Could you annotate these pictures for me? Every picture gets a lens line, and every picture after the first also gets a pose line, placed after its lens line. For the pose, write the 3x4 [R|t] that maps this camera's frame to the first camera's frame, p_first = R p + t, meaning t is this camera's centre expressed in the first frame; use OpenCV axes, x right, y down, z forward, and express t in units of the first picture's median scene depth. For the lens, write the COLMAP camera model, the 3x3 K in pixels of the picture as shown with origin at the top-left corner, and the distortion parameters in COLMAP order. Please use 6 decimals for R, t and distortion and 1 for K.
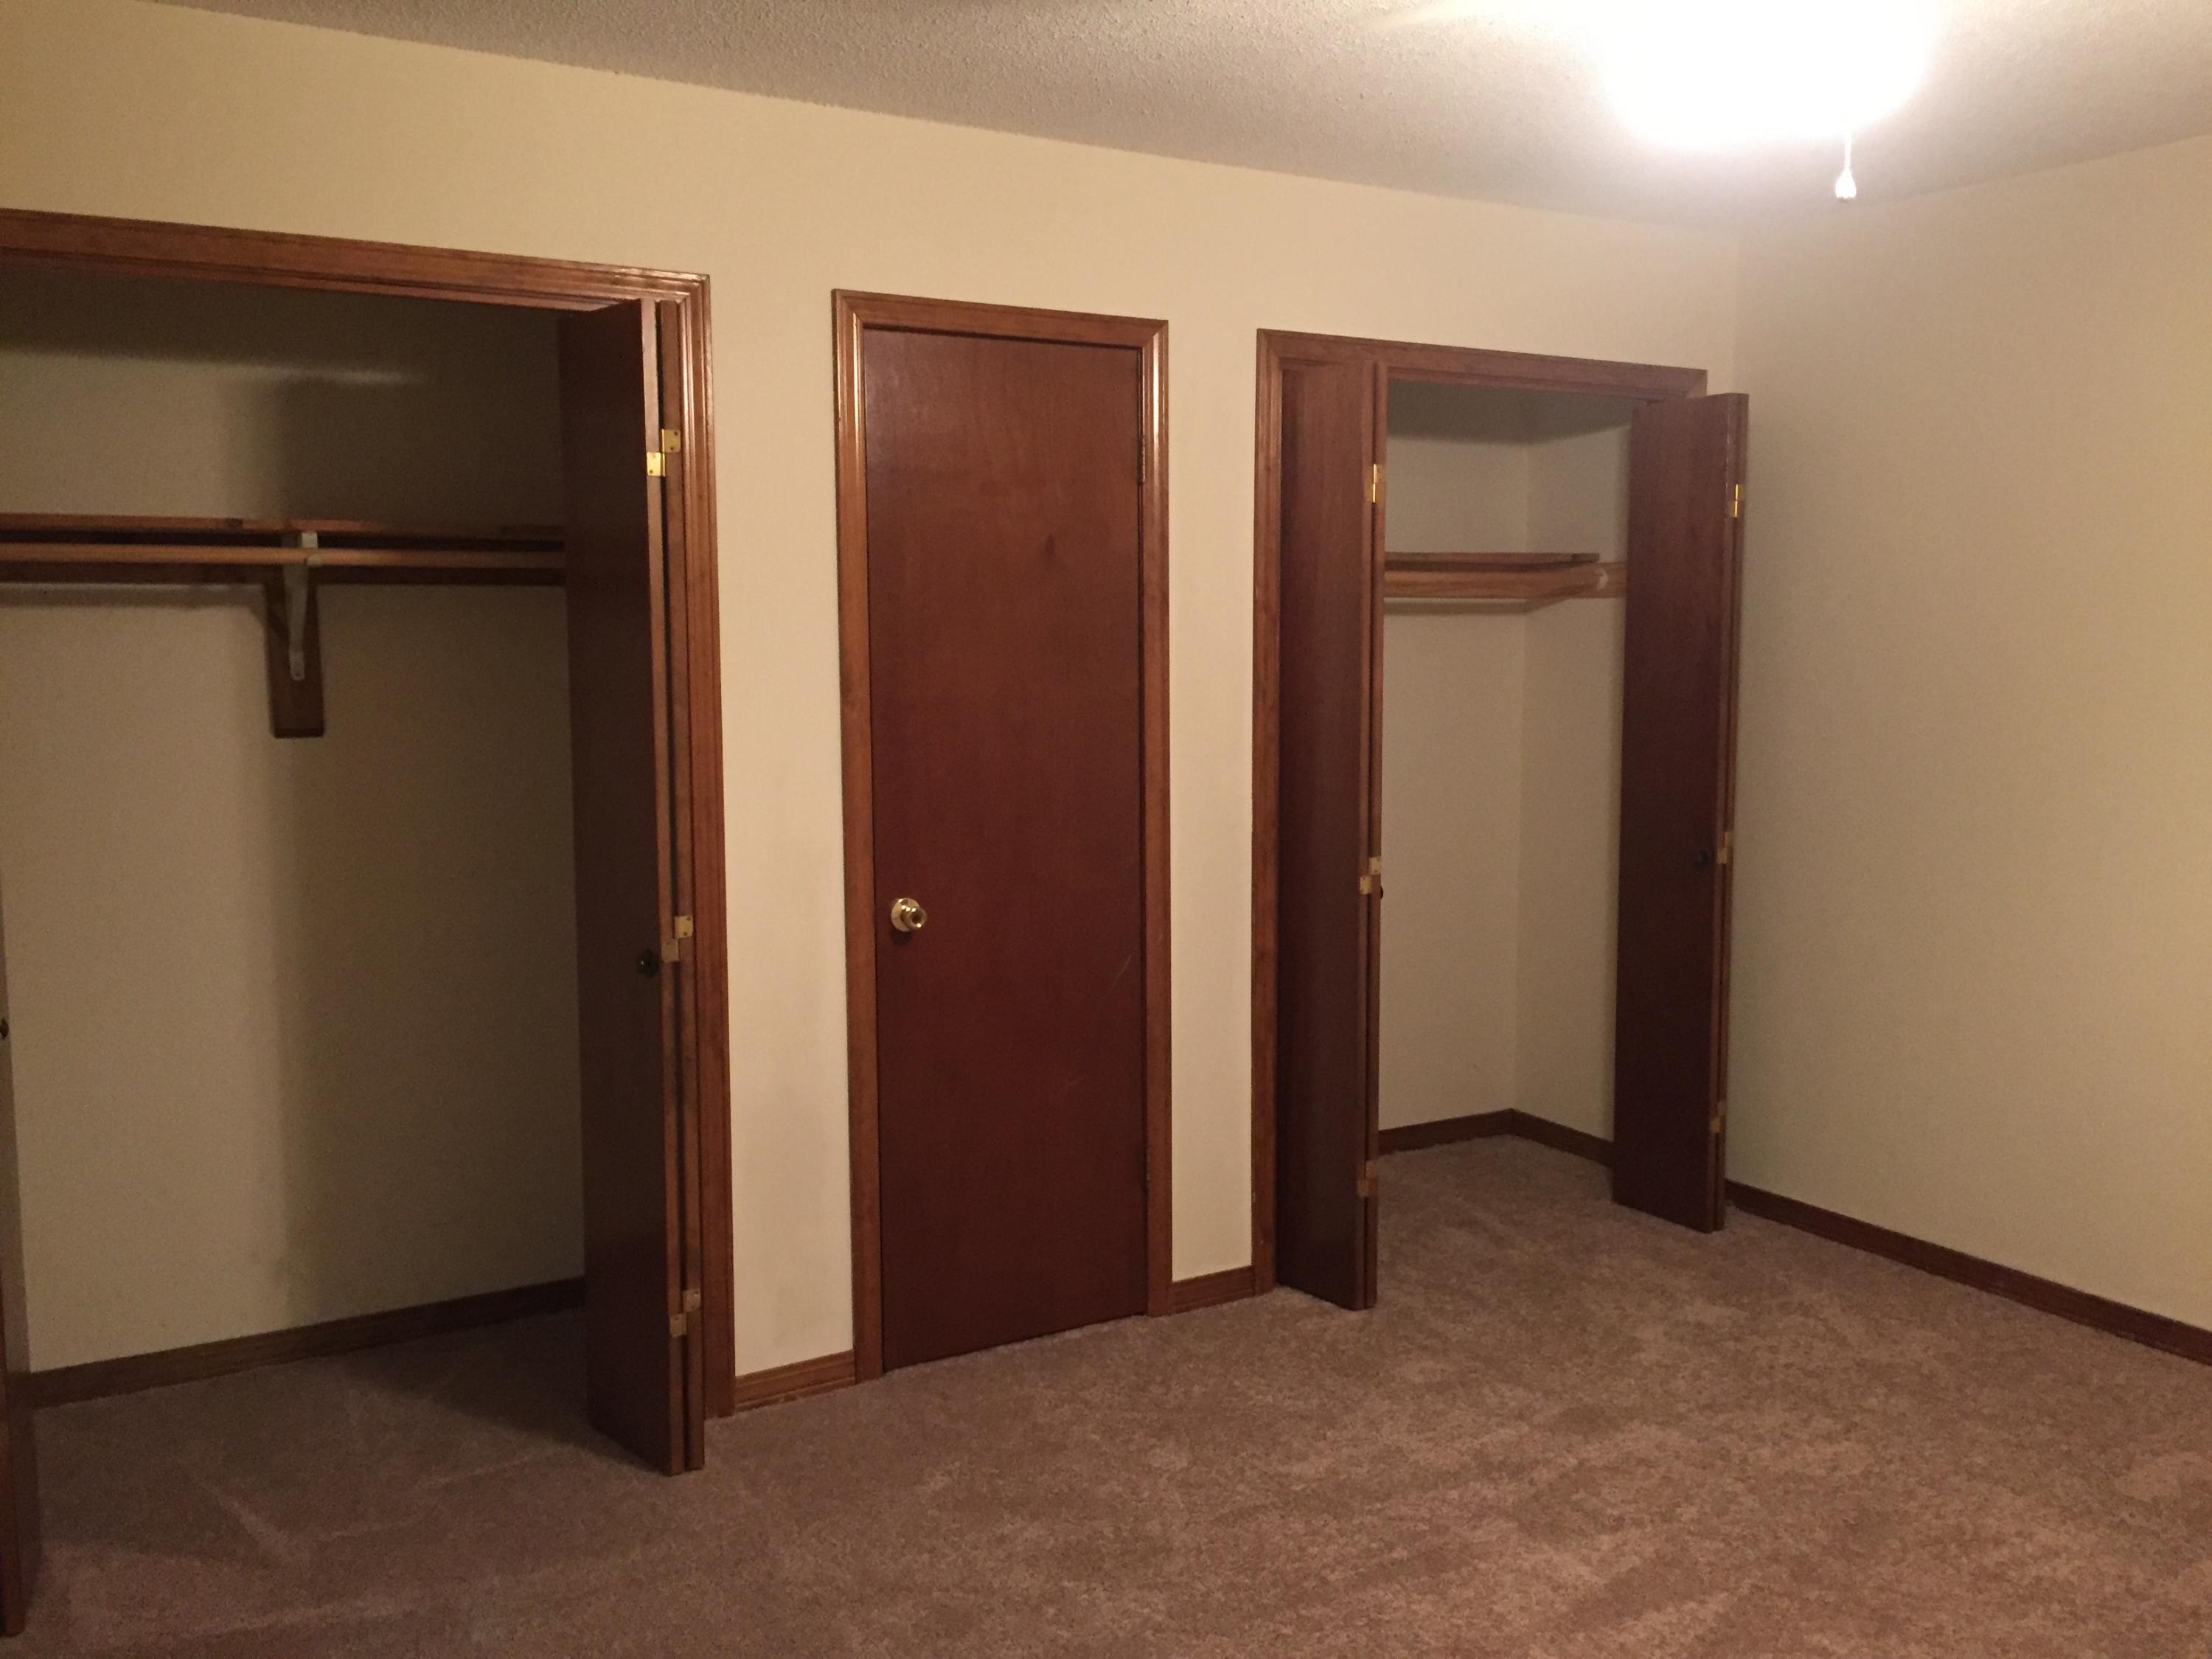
lens RADIAL K [[2000.3, 0, 1106.0], [0, 2000.3, 829.5], [0, 0, 1]] dist [0.112864, -0.130587]
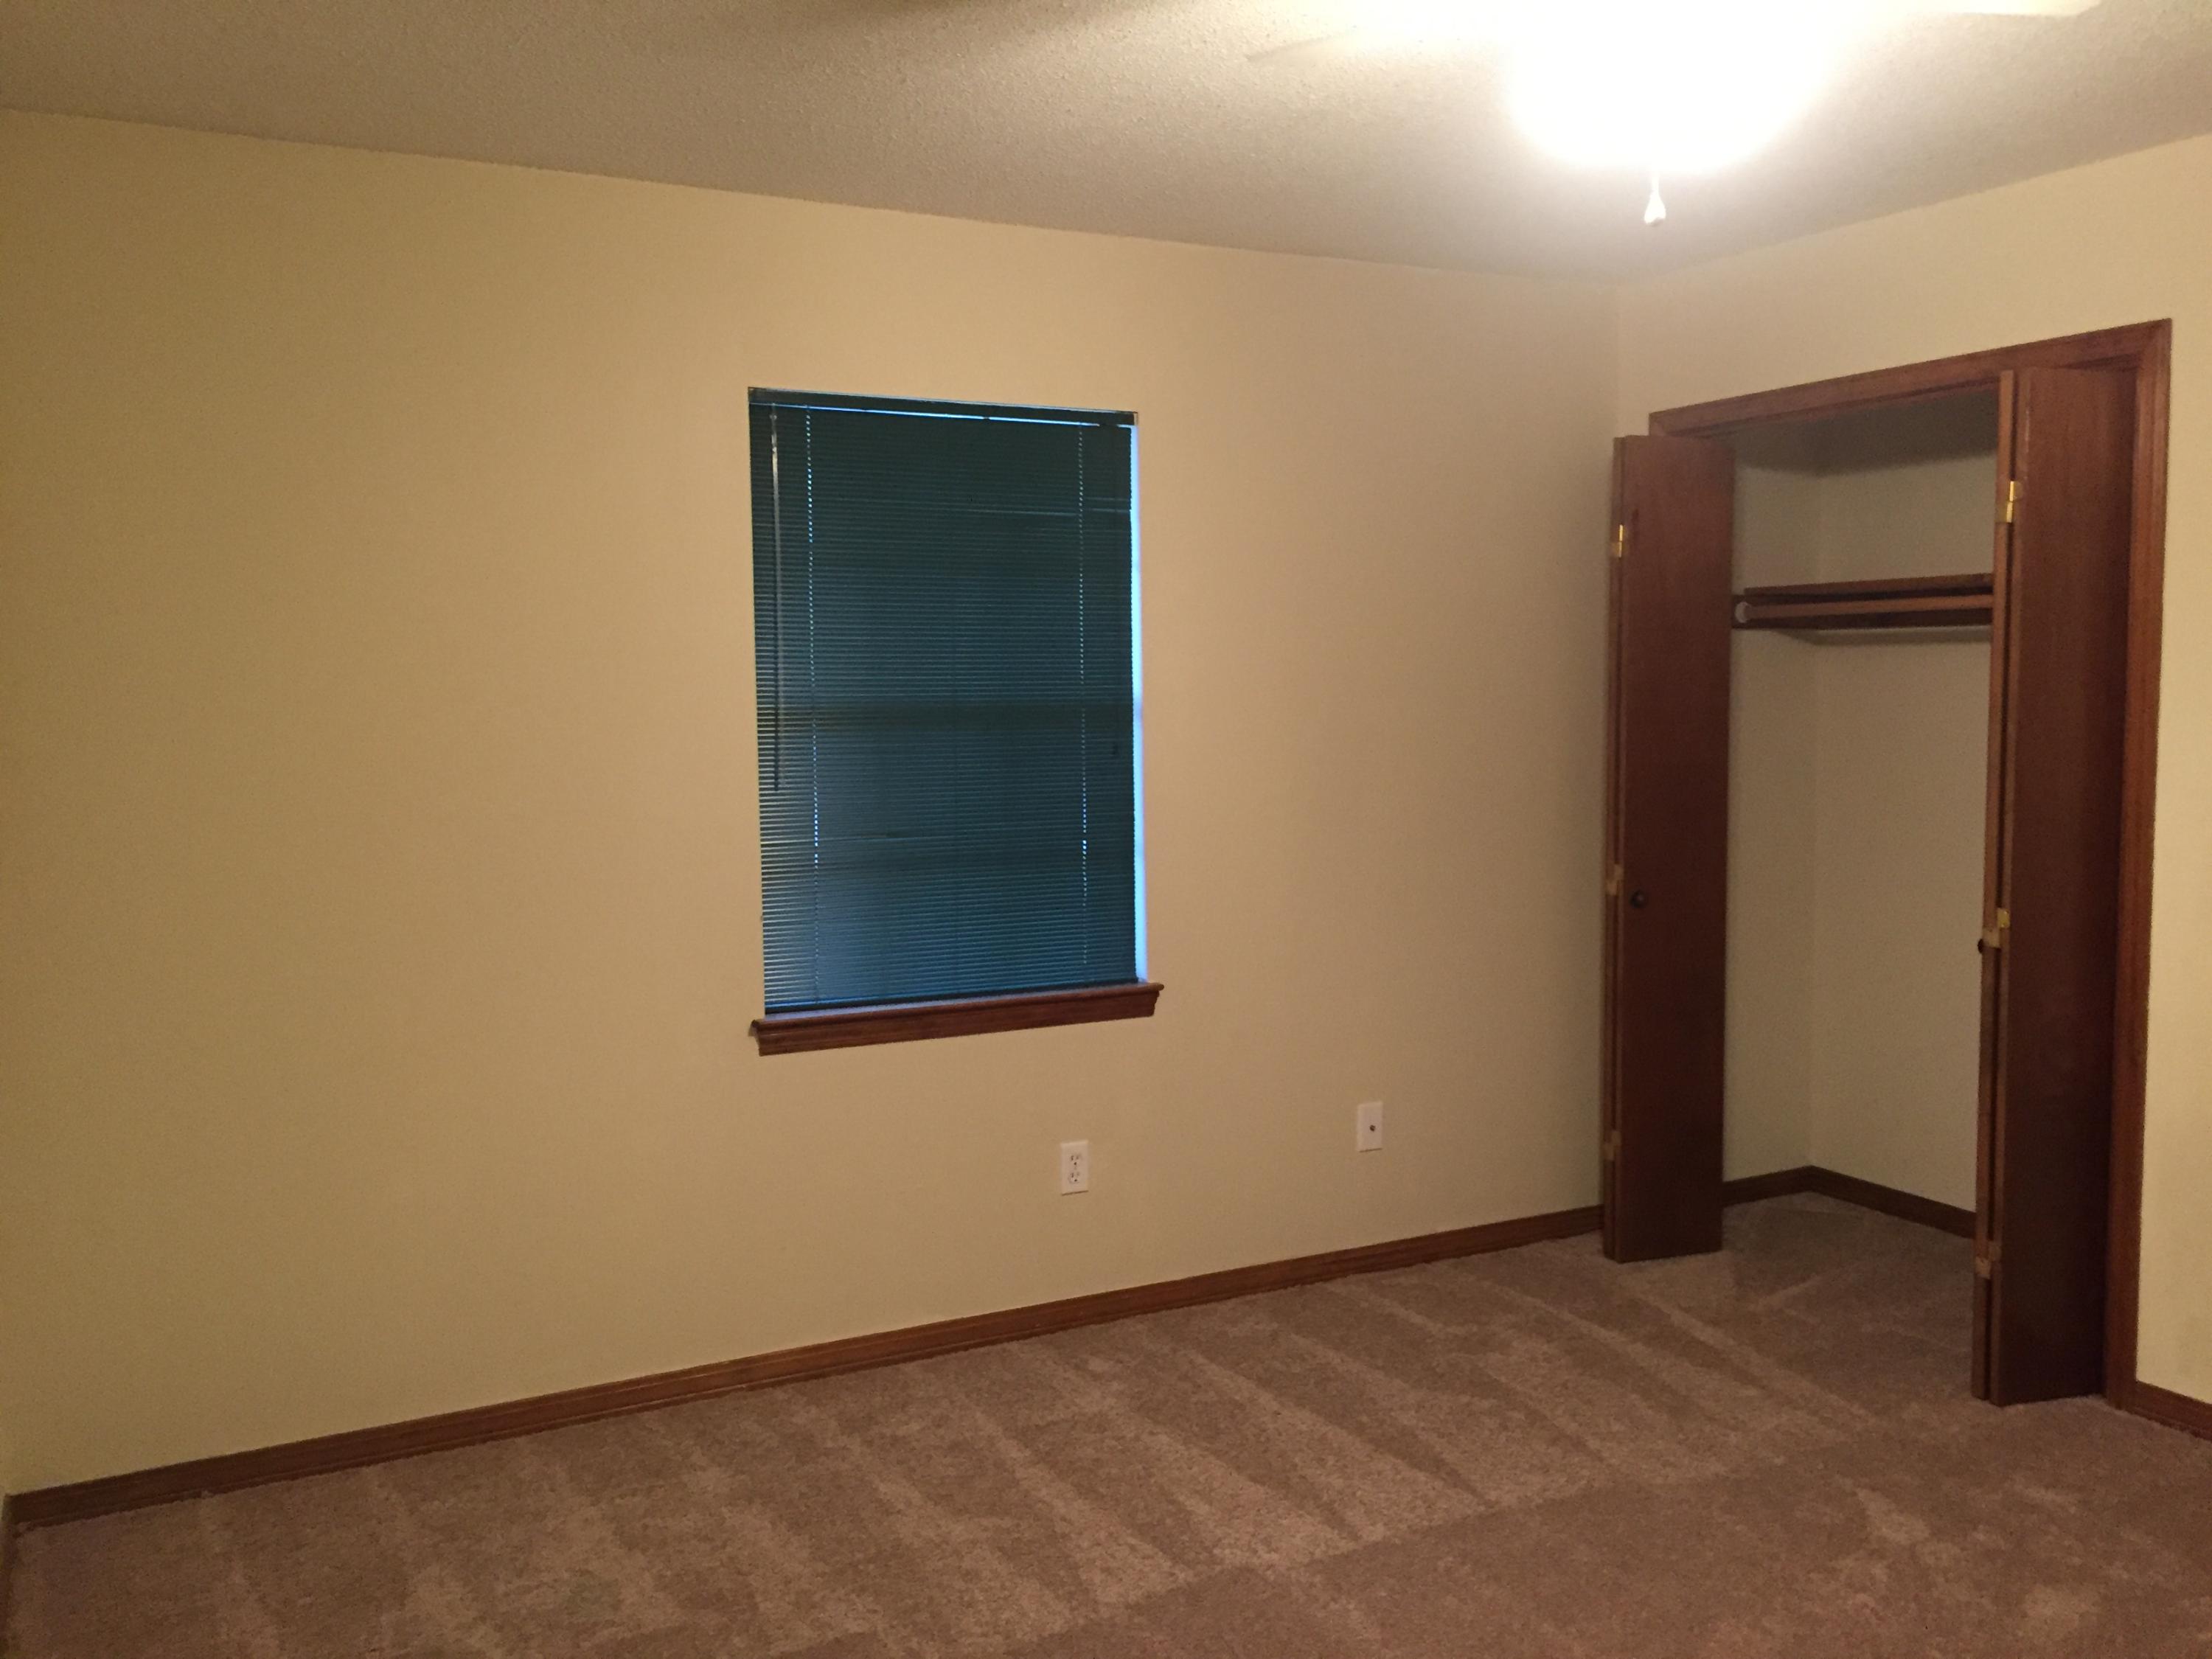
lens RADIAL K [[1916.3, 0, 1106.0], [0, 1916.3, 829.5], [0, 0, 1]] dist [0.070685, -0.080917]
pose [[-0.068131, 0.086493, -0.993920, 1.011169], [-0.092813, 0.991365, 0.092633, -0.063351], [0.993350, 0.098560, -0.059515, 0.629362]]
